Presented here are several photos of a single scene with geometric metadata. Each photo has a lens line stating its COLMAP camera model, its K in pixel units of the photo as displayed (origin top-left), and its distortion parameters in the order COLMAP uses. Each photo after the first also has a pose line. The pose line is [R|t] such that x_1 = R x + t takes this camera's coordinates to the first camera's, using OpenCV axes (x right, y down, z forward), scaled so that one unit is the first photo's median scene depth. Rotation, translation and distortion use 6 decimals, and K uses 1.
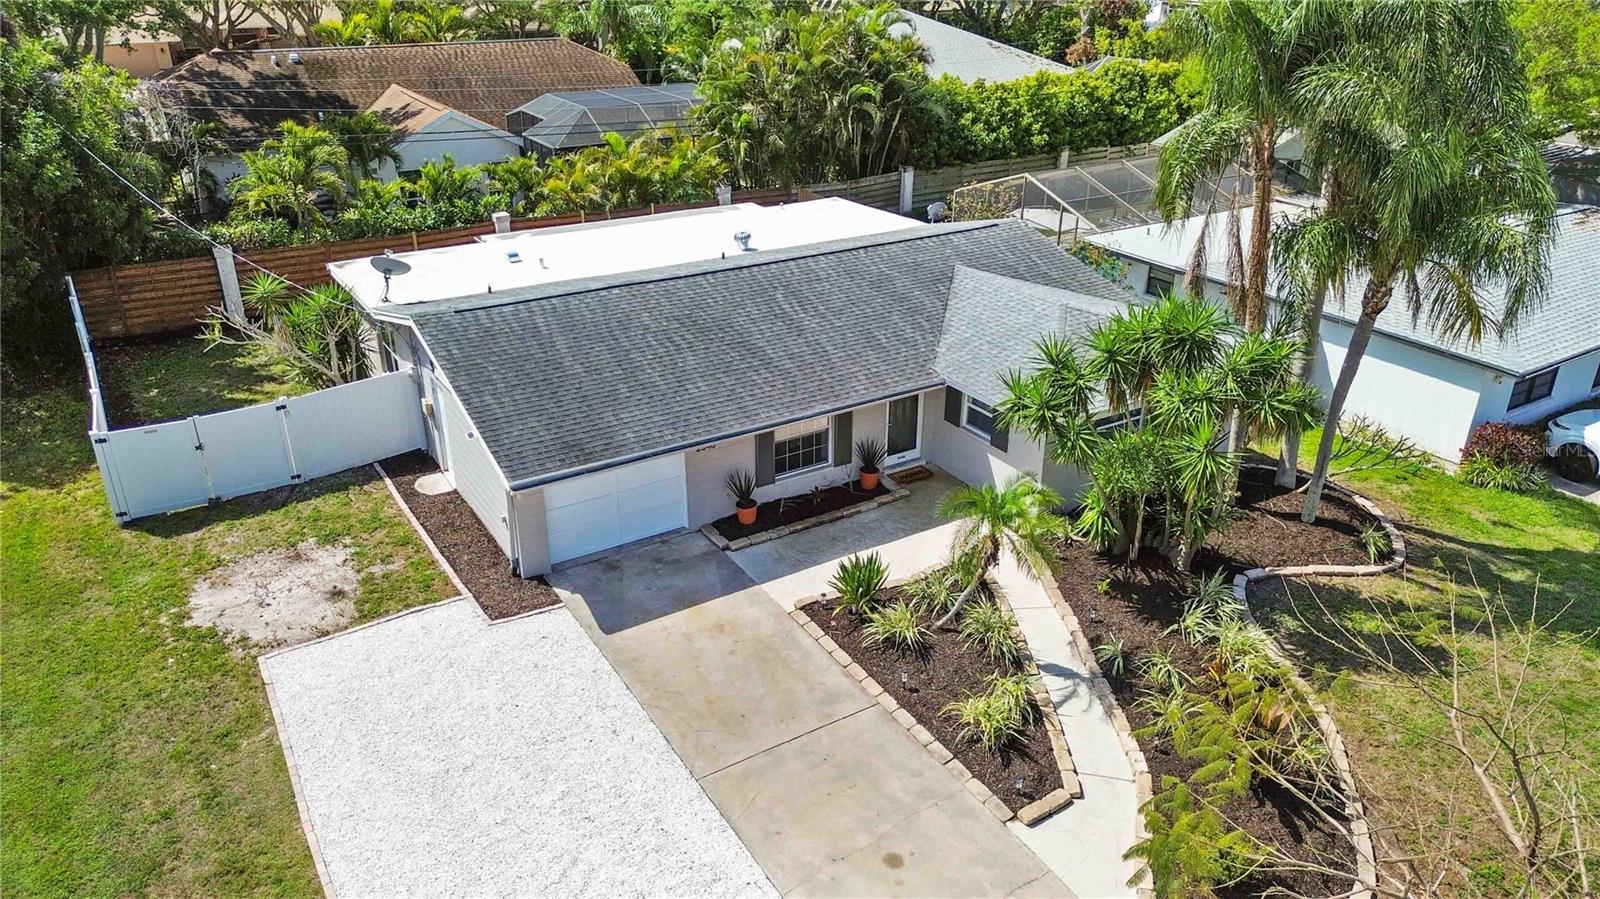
lens RADIAL K [[1127.2, 0, 800.1], [0, 1127.2, 461.6], [0, 0, 1]] dist [0.059489, -0.053042]
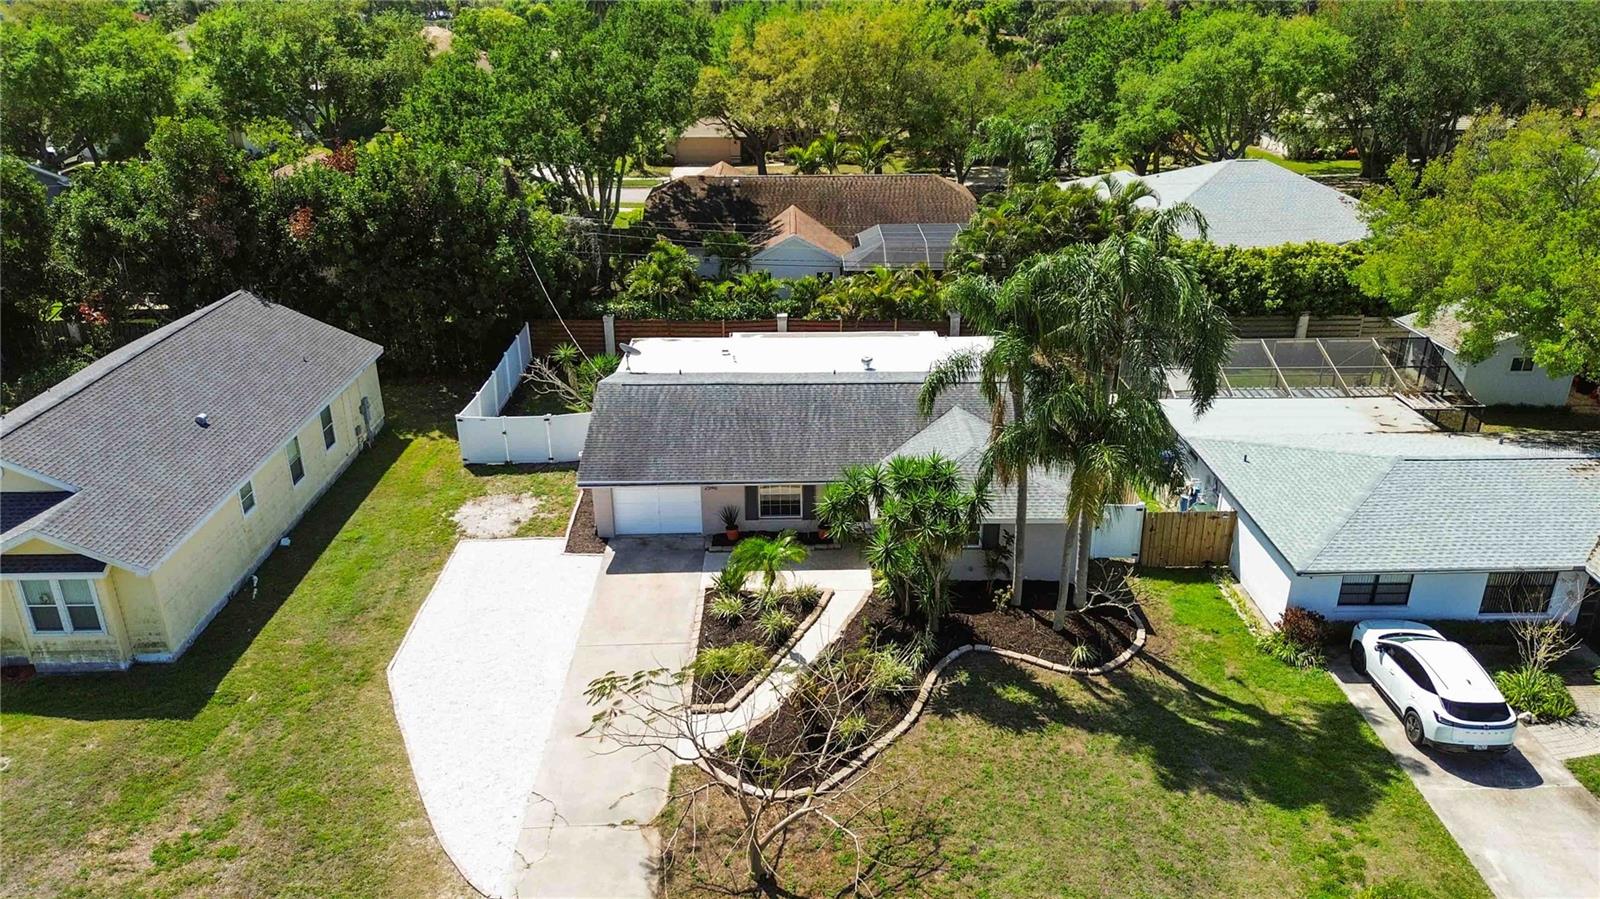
lens RADIAL K [[1133.0, 0, 802.2], [0, 1133.0, 452.6], [0, 0, 1]] dist [0.069678, -0.064185]
pose [[0.857862, 0.194795, -0.475530, 0.798000], [-0.216332, 0.976272, 0.009652, -0.106498], [0.466126, 0.094592, 0.879647, -0.414205]]
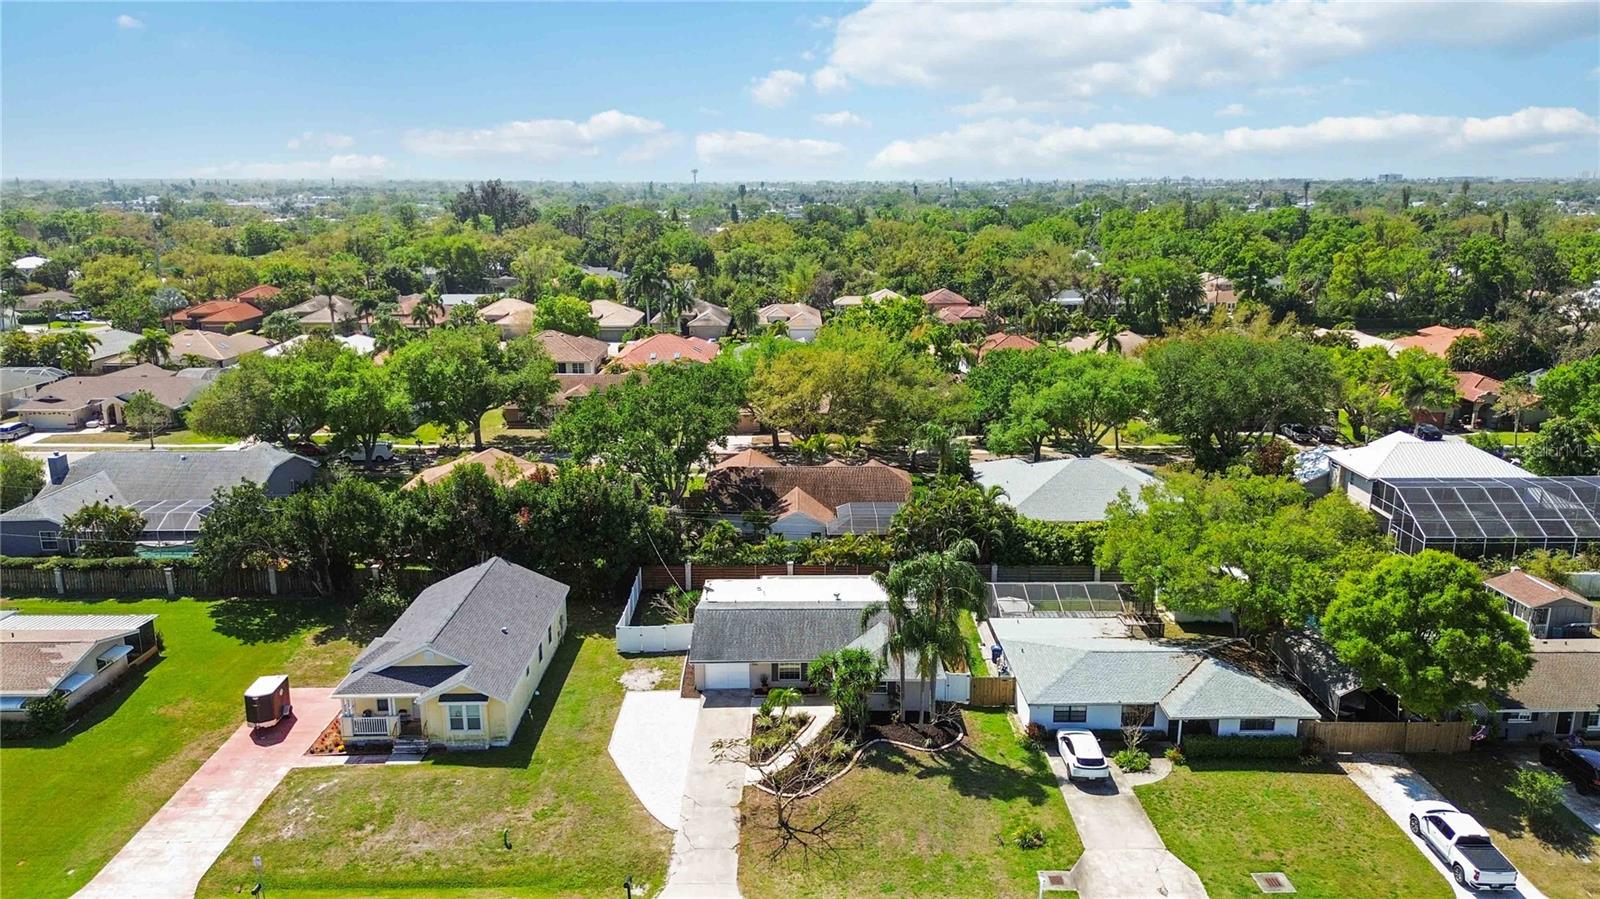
lens RADIAL K [[1128.8, 0, 801.4], [0, 1128.8, 456.7], [0, 0, 1]] dist [0.105461, -0.147160]
pose [[0.855173, 0.116636, -0.505049, 1.598504], [-0.218939, 0.964451, -0.147989, -0.135166], [0.469834, 0.237131, 0.850309, -1.865348]]
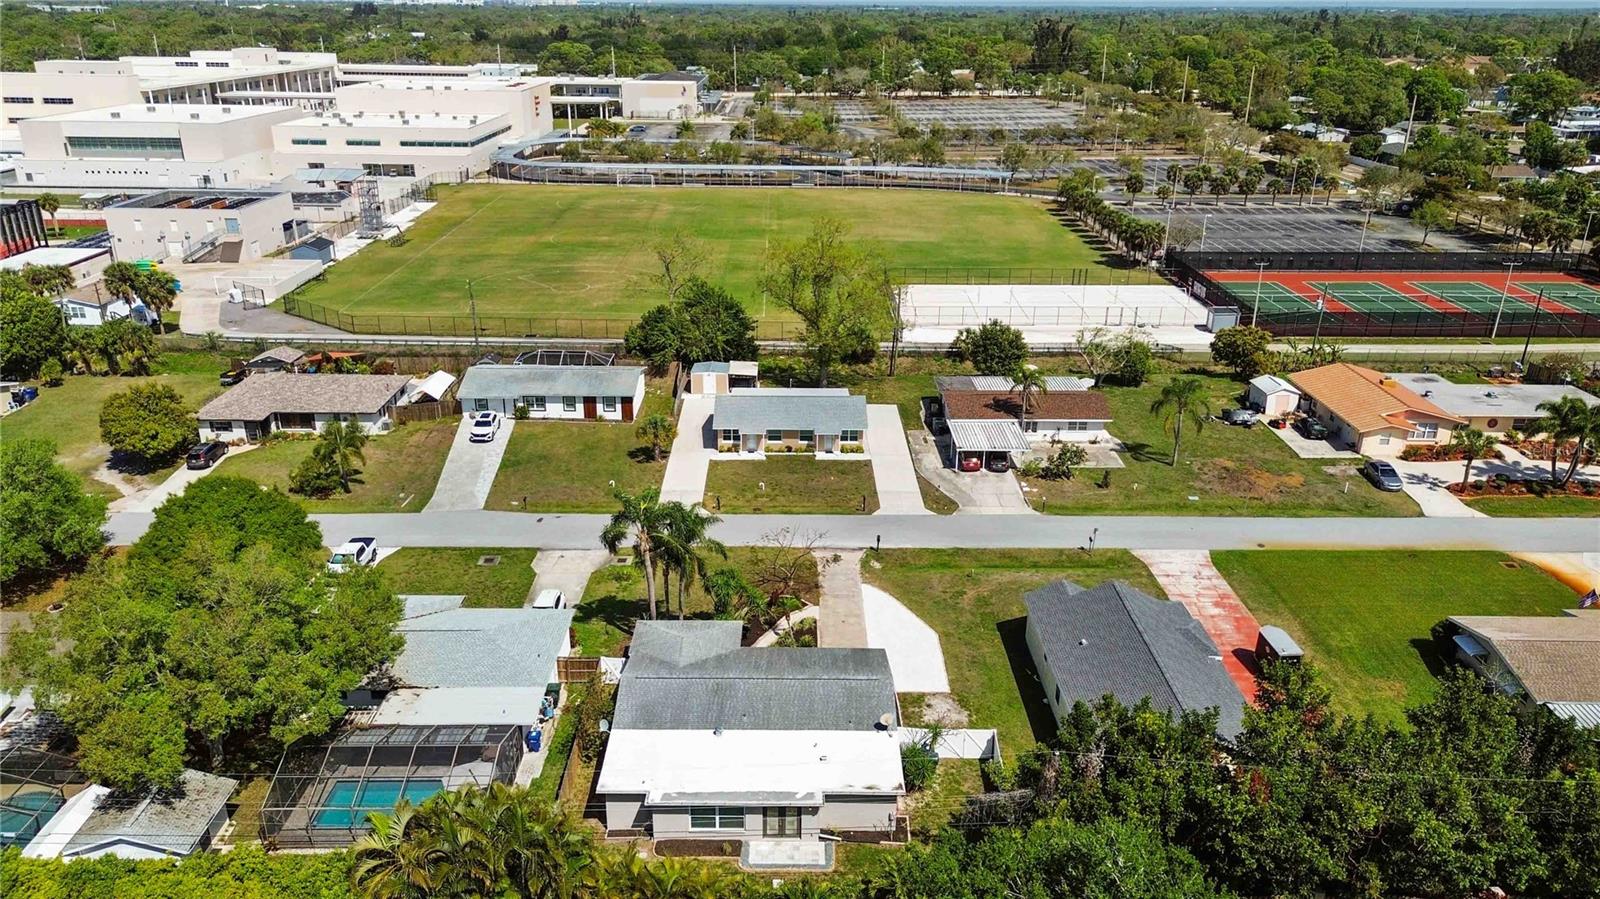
lens RADIAL K [[1133.0, 0, 802.2], [0, 1133.0, 452.6], [0, 0, 1]] dist [0.069678, -0.064185]
pose [[-0.852741, -0.201765, 0.481792, -1.435341], [0.215553, 0.704247, 0.676441, -2.568327], [-0.475783, 0.680681, -0.557049, 2.334899]]
